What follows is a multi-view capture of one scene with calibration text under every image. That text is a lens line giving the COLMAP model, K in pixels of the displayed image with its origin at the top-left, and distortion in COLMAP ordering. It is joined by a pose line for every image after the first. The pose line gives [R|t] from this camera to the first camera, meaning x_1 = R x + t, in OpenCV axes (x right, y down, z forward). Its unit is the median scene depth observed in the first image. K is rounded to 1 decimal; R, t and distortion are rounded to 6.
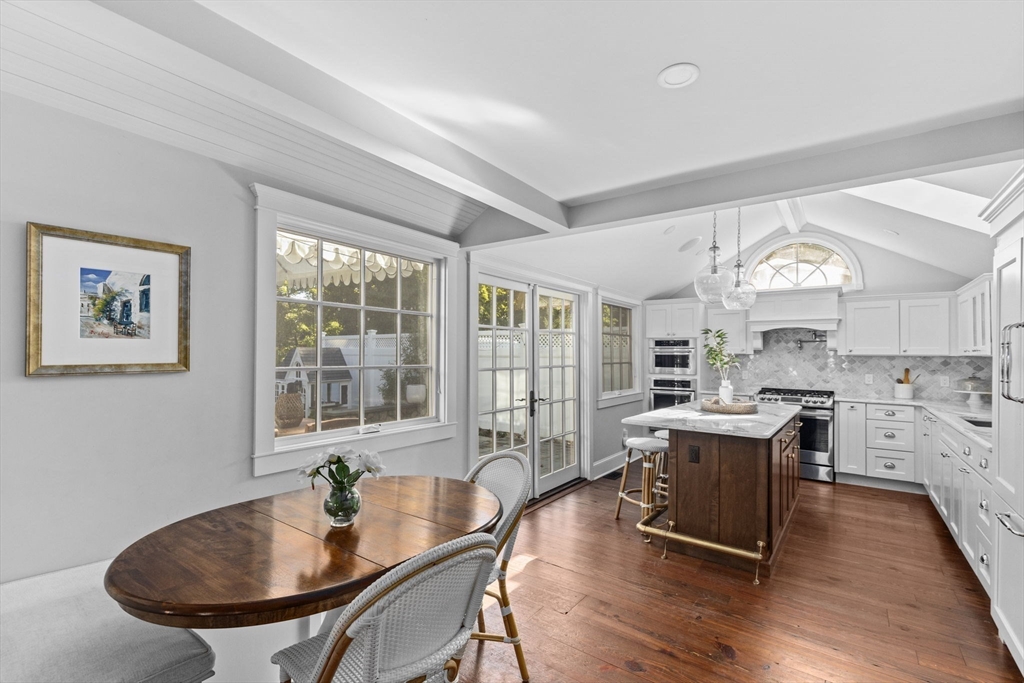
lens RADIAL K [[457.4, 0, 510.3], [0, 457.4, 347.3], [0, 0, 1]] dist [0.002015, 0.000065]
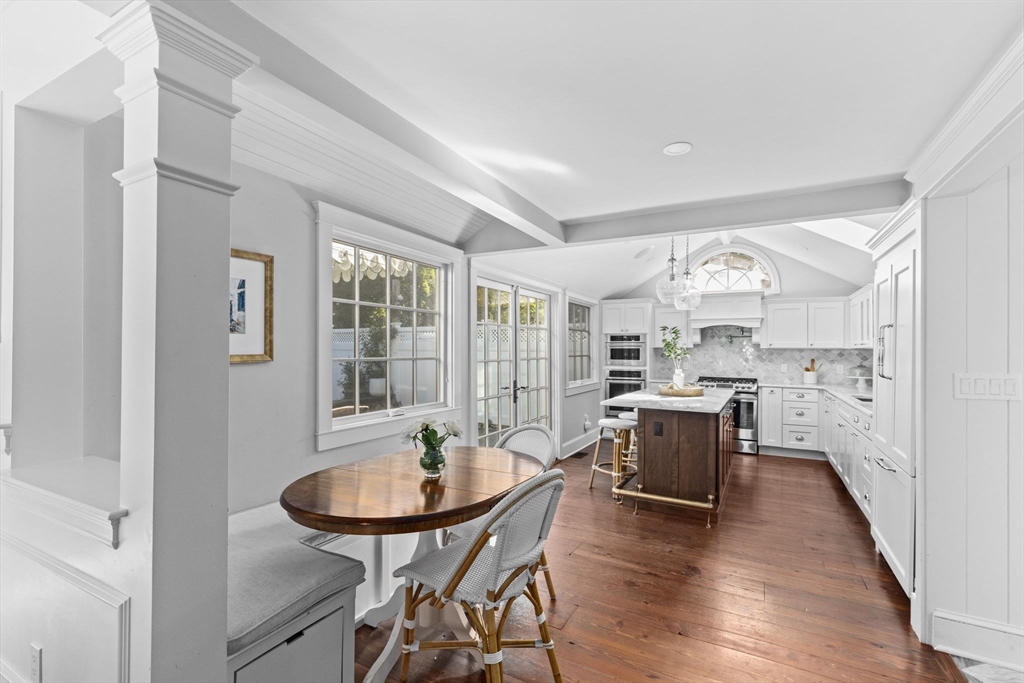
lens RADIAL K [[457.4, 0, 510.3], [0, 457.4, 347.3], [0, 0, 1]] dist [0.002015, 0.000065]
pose [[0.990616, -0.001909, 0.136664, -0.144350], [0.000429, 0.999941, 0.010865, 0.002027], [-0.136677, -0.010704, 0.990558, -0.142580]]
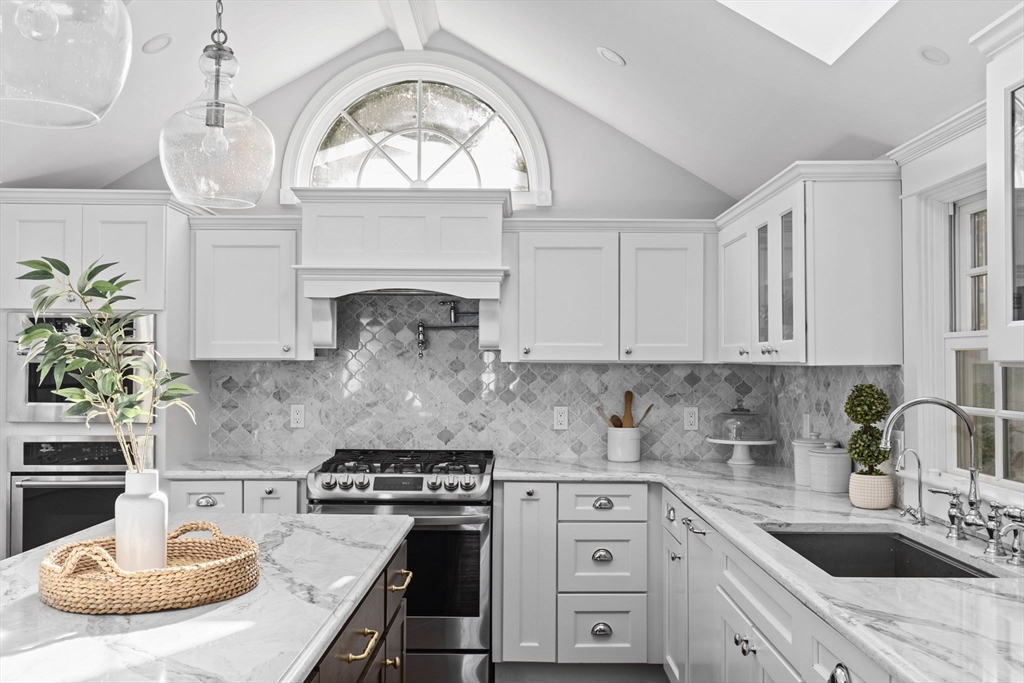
lens RADIAL K [[929.5, 0, 512.0], [0, 929.5, 341.5], [0, 0, 1]] dist [0.001929, 0.000176]
pose [[0.805838, 0.007168, 0.592092, 0.365172], [-0.006852, 0.999973, -0.002781, 0.001614], [-0.592096, -0.001816, 0.805865, 0.513603]]
